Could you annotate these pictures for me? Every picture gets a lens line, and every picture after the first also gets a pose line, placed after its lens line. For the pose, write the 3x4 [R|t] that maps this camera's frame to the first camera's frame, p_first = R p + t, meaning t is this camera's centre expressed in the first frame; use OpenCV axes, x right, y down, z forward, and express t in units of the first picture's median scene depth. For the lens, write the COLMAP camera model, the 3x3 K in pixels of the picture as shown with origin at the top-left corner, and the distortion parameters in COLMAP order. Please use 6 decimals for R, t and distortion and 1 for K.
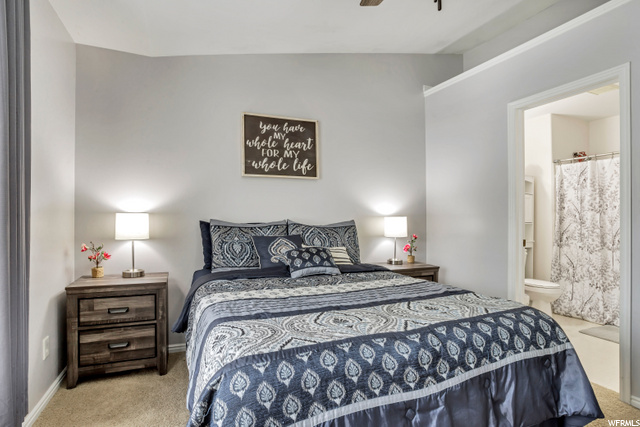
lens RADIAL K [[342.0, 0, 306.7], [0, 342.0, 214.0], [0, 0, 1]] dist [-0.035363, 0.006910]
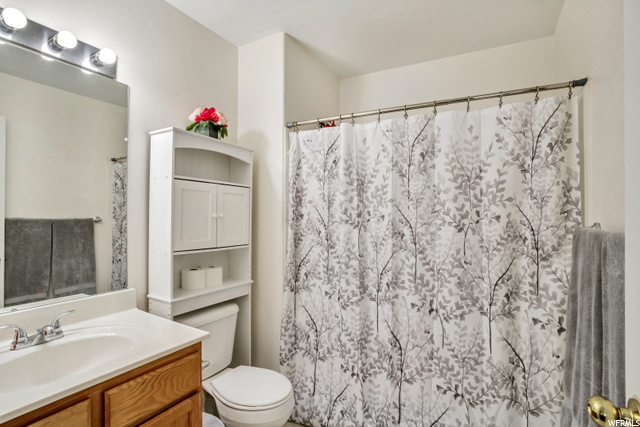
lens RADIAL K [[342.0, 0, 319.9], [0, 342.0, 211.8], [0, 0, 1]] dist [-0.035363, 0.006910]
pose [[0.788921, 0.003597, 0.614484, 0.469429], [-0.007374, 0.999966, 0.003614, -0.026495], [-0.614451, -0.007382, 0.788921, 0.574012]]
